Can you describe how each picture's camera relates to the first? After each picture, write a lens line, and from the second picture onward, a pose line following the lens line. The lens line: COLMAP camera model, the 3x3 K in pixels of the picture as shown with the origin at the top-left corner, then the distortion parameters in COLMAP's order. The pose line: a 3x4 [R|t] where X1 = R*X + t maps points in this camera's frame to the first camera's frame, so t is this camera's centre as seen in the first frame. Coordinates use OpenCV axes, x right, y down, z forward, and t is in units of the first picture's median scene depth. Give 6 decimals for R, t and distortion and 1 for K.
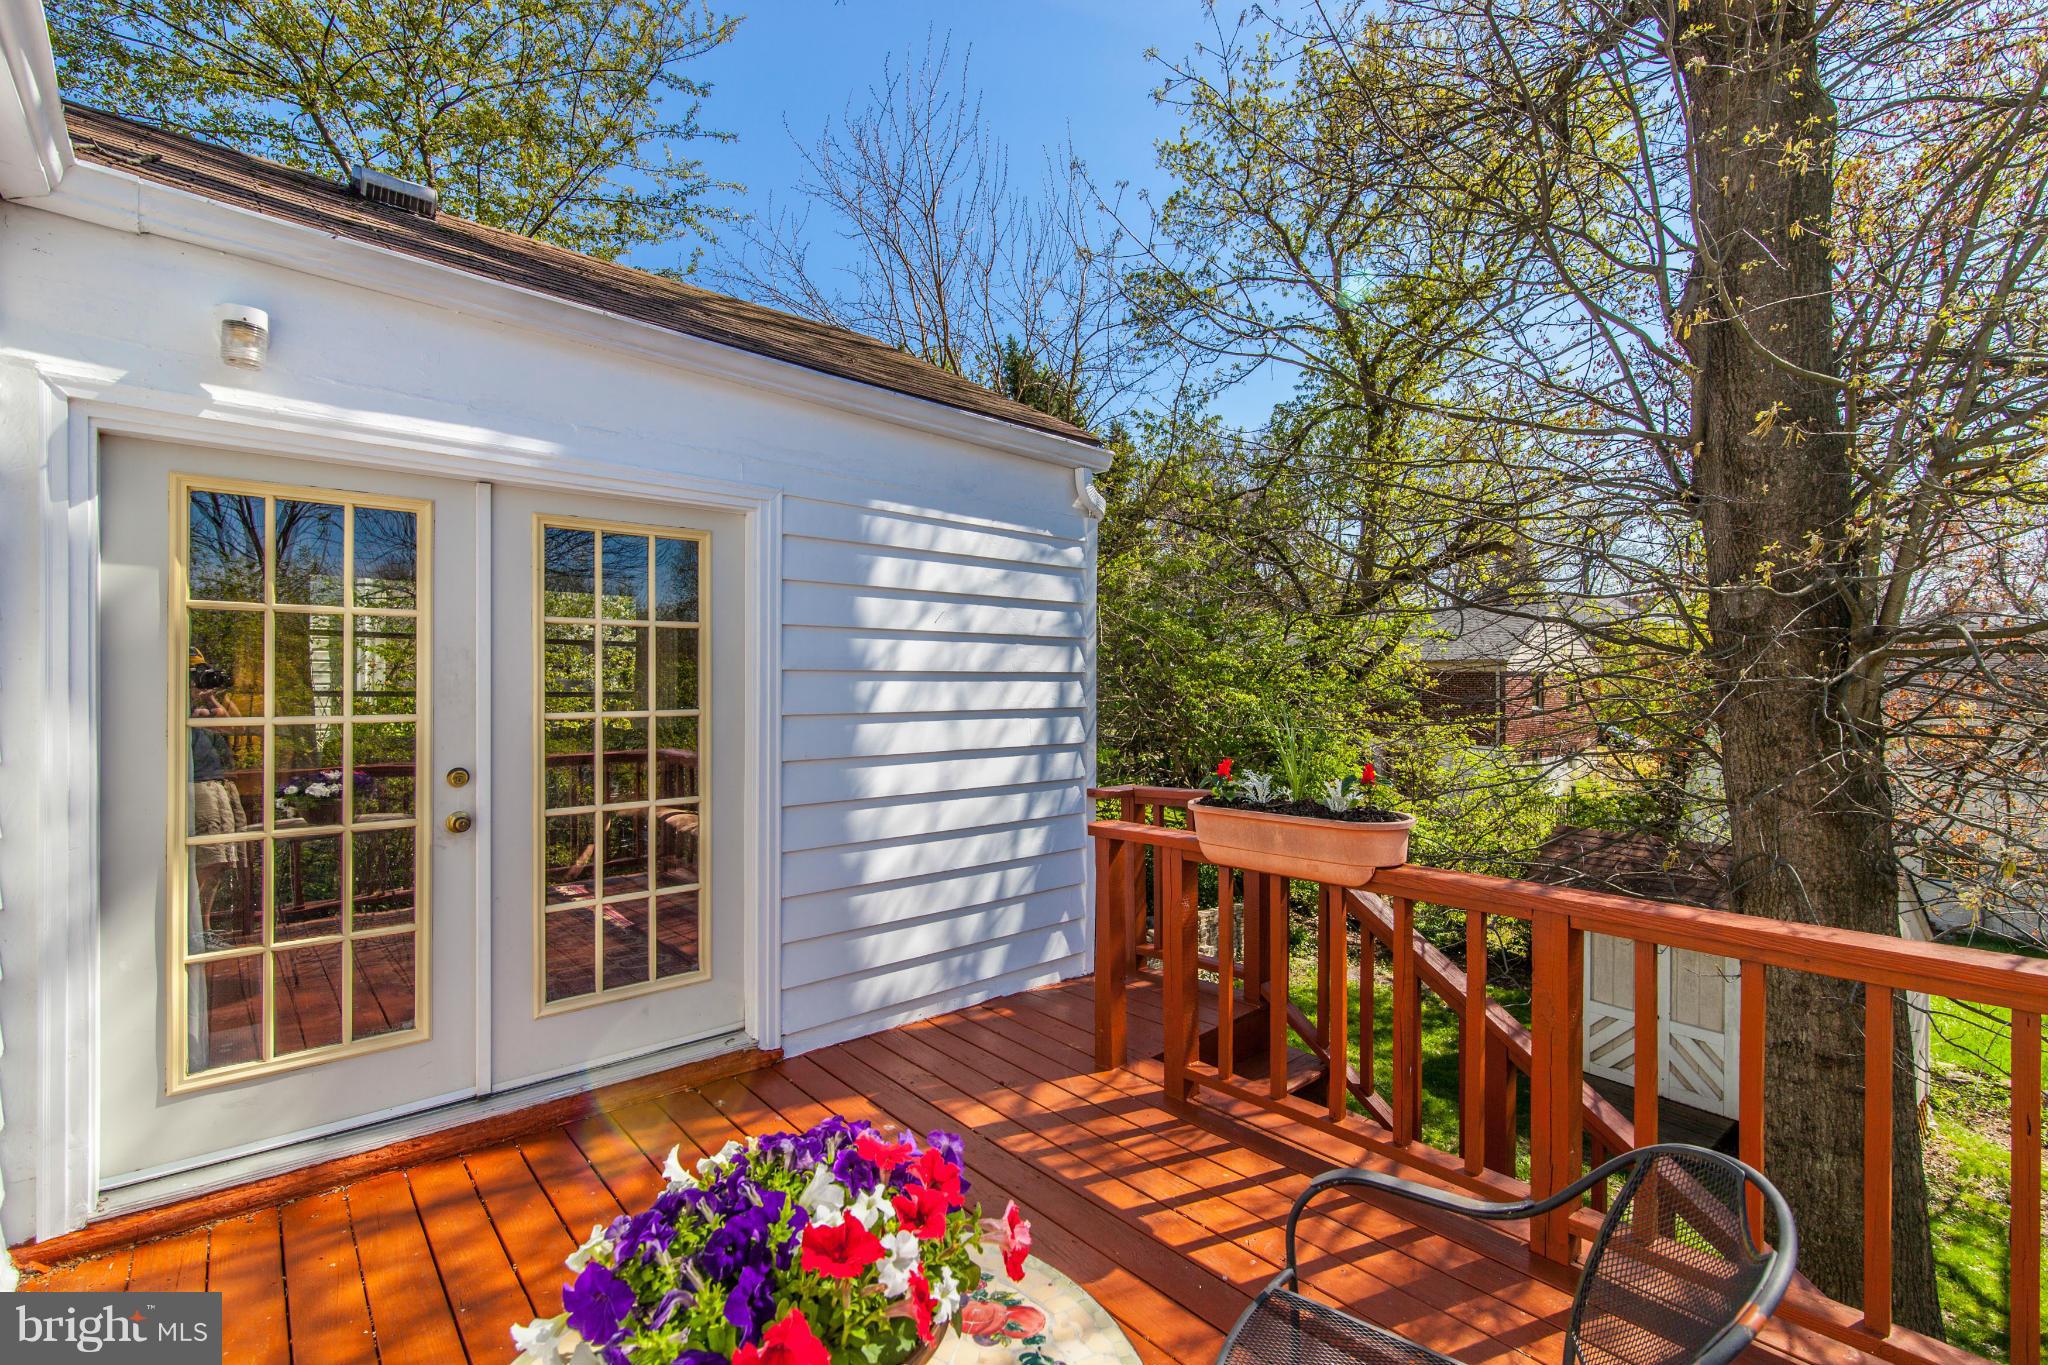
lens RADIAL K [[927.6, 0, 1021.9], [0, 927.6, 678.7], [0, 0, 1]] dist [0.001103, -0.000768]
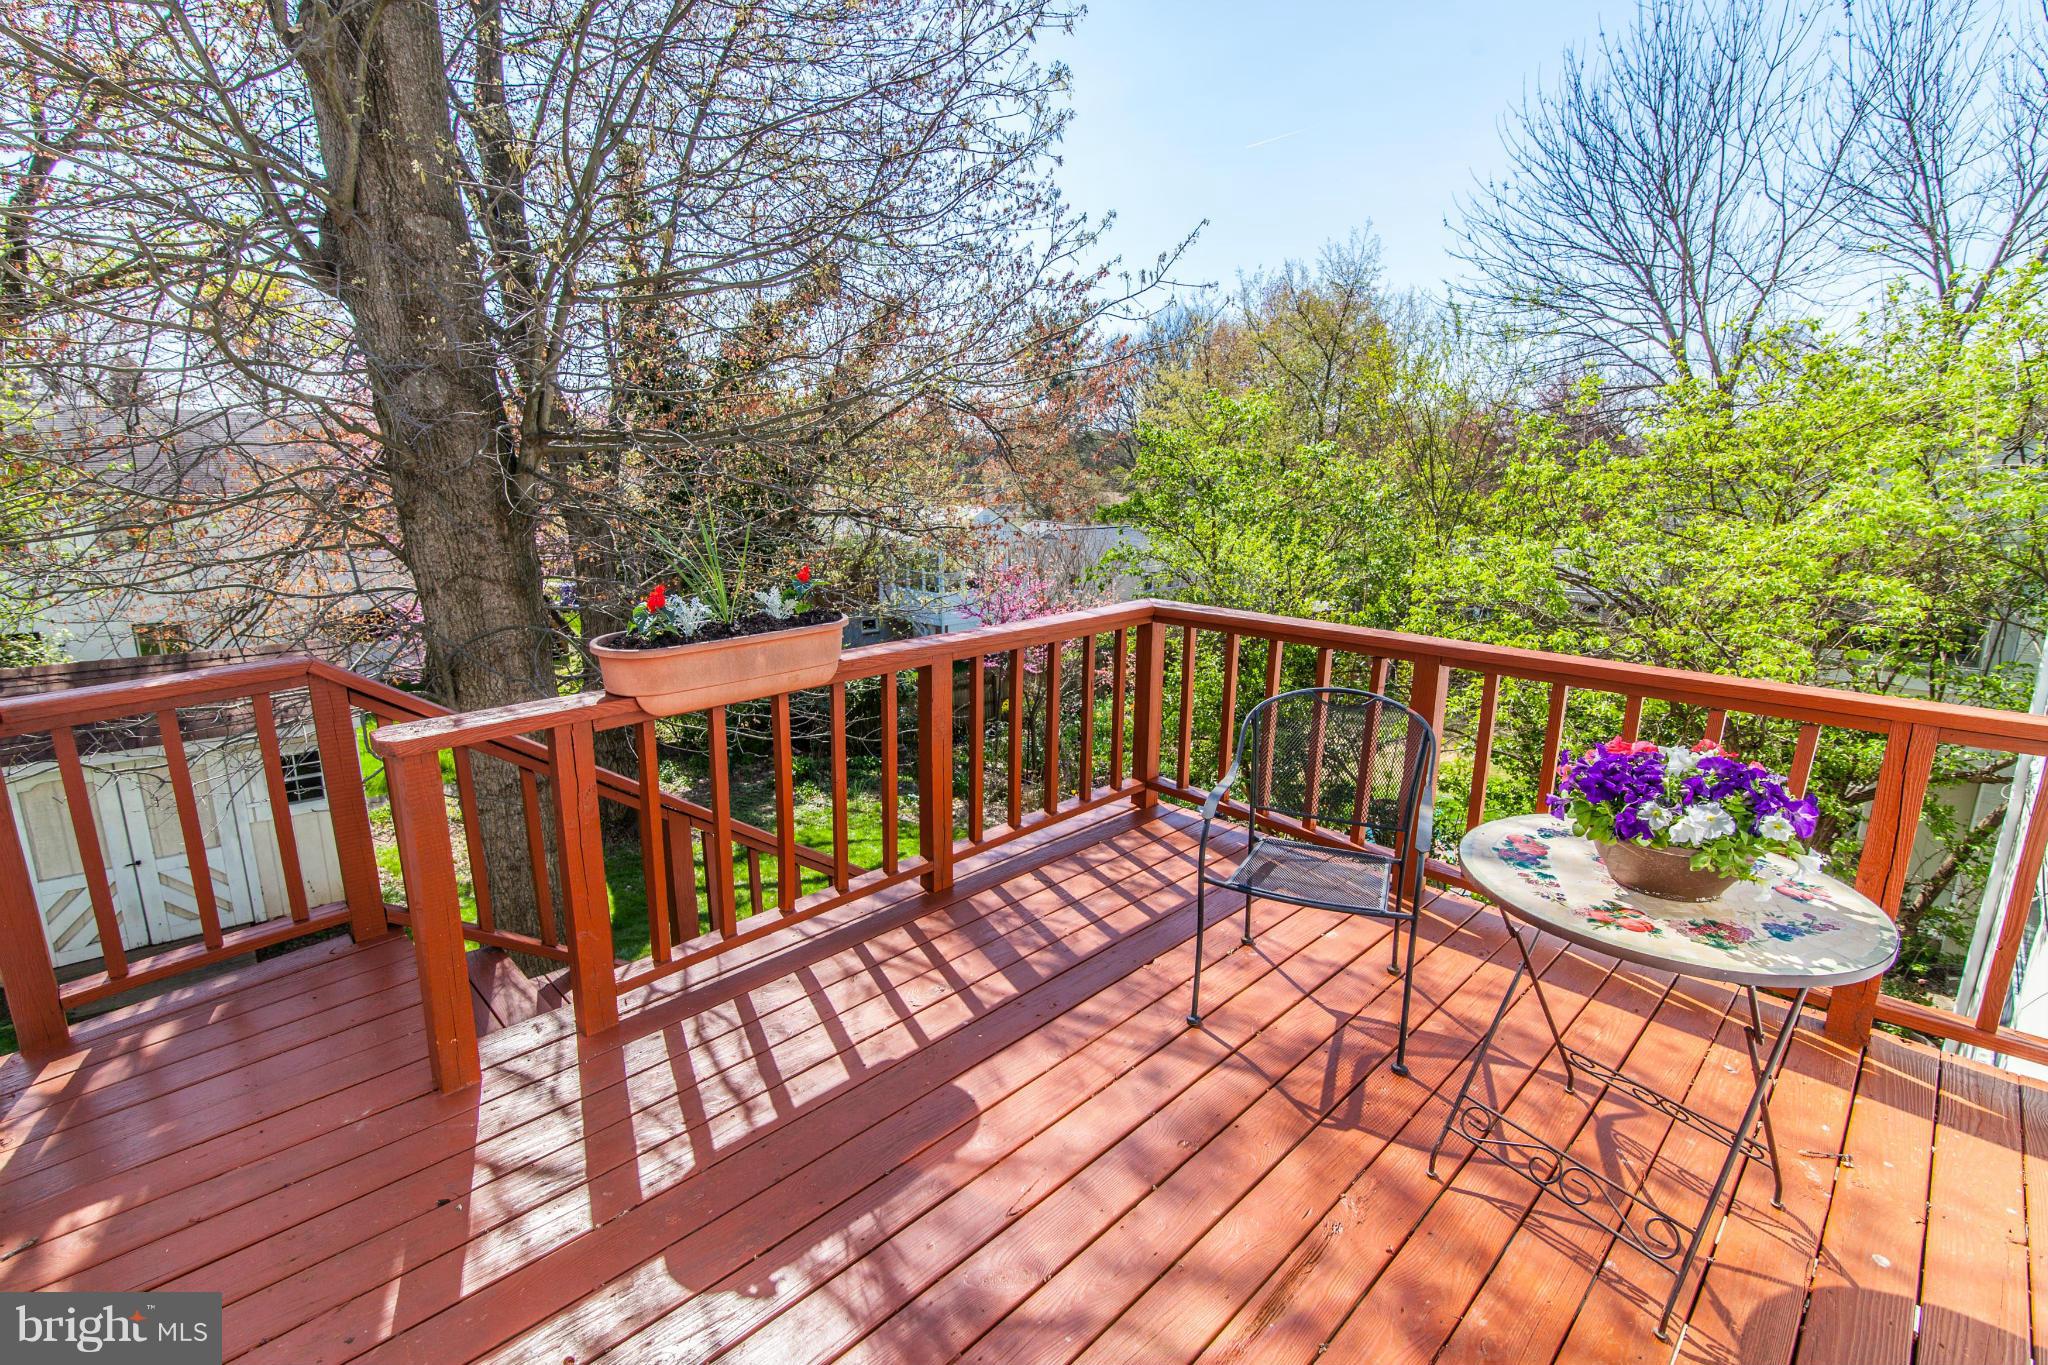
lens RADIAL K [[927.6, 0, 1021.9], [0, 927.6, 678.7], [0, 0, 1]] dist [0.001103, -0.000768]
pose [[-0.066231, -0.228271, 0.971342, -0.634804], [-0.002462, 0.973514, 0.228614, -0.020230], [-0.997801, 0.012750, -0.065038, 0.797593]]
